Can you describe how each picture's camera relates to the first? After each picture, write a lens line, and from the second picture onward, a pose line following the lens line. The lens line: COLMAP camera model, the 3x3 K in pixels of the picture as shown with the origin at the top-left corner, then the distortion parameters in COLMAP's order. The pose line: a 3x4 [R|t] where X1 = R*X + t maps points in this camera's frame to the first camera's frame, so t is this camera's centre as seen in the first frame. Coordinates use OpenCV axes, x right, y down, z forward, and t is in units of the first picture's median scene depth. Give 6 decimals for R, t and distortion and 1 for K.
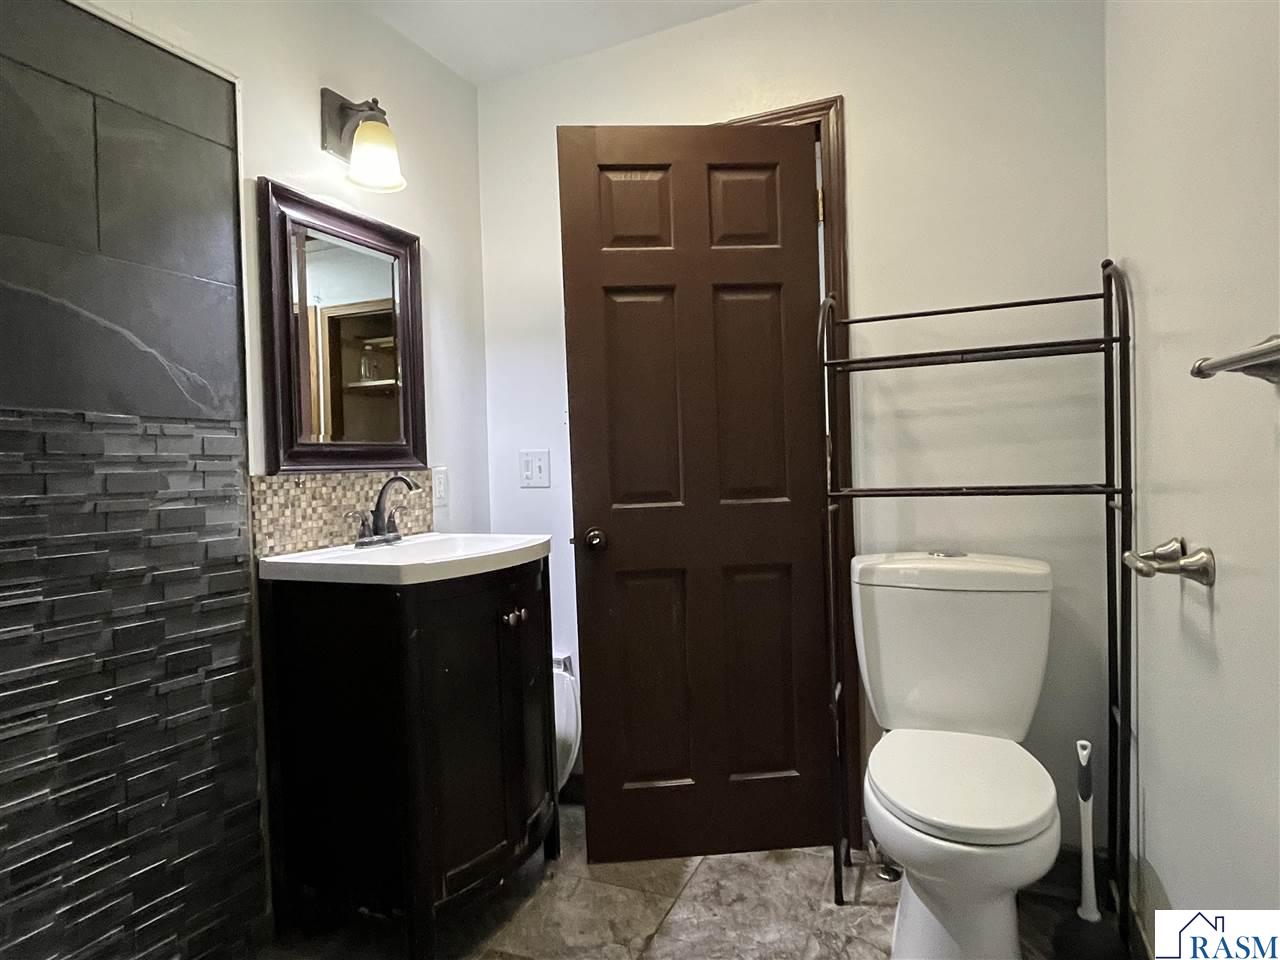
lens RADIAL K [[777.9, 0, 639.2], [0, 777.9, 478.7], [0, 0, 1]] dist [0.000931, 0.000487]
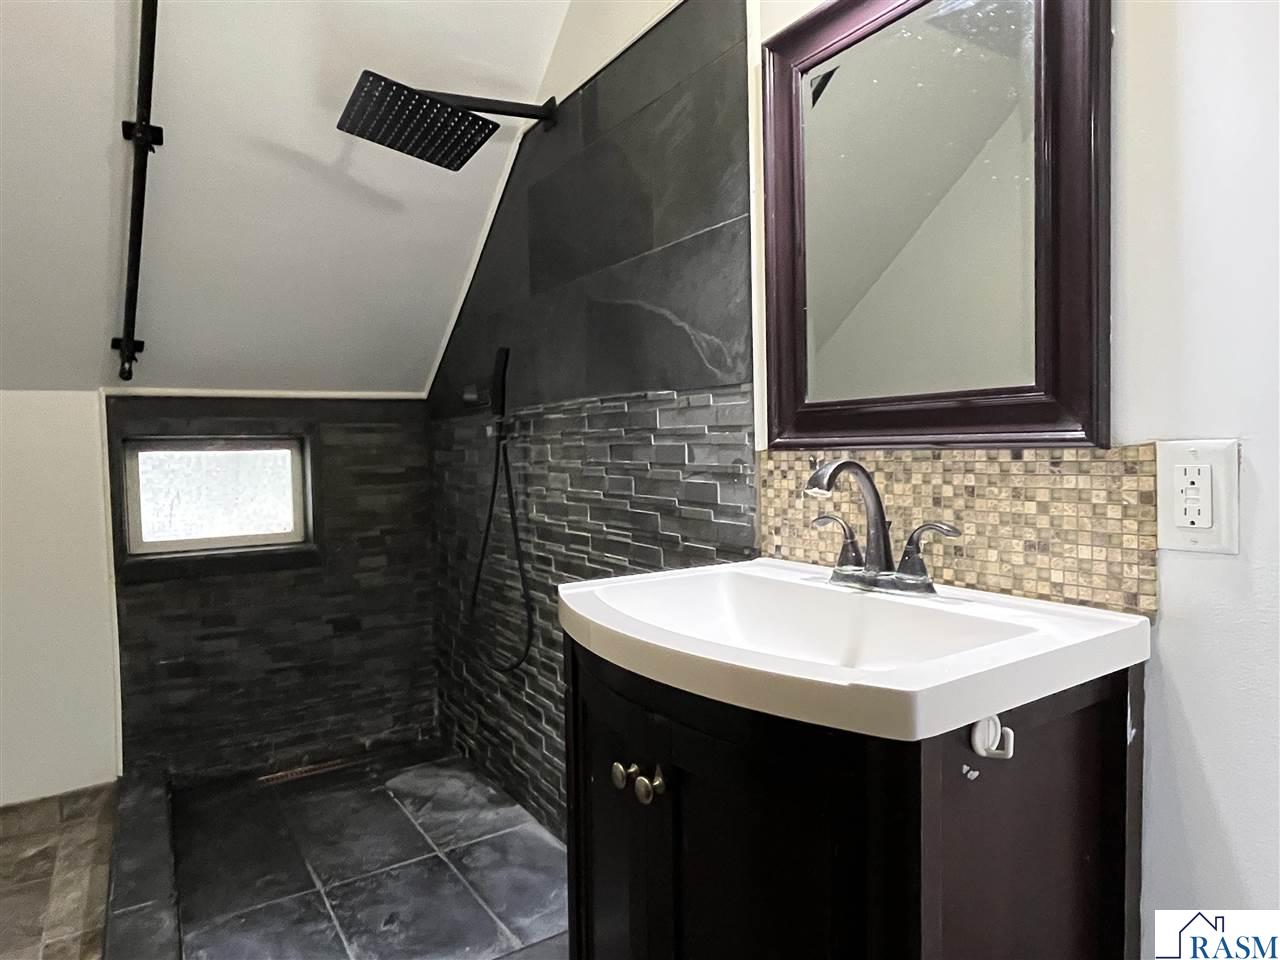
lens RADIAL K [[777.9, 0, 640.2], [0, 777.9, 480.3], [0, 0, 1]] dist [0.000931, 0.000487]
pose [[-0.547242, 0.075411, -0.833570, 0.228080], [0.015908, 0.996690, 0.079724, -0.038771], [0.836823, 0.030368, -0.546631, 1.346689]]
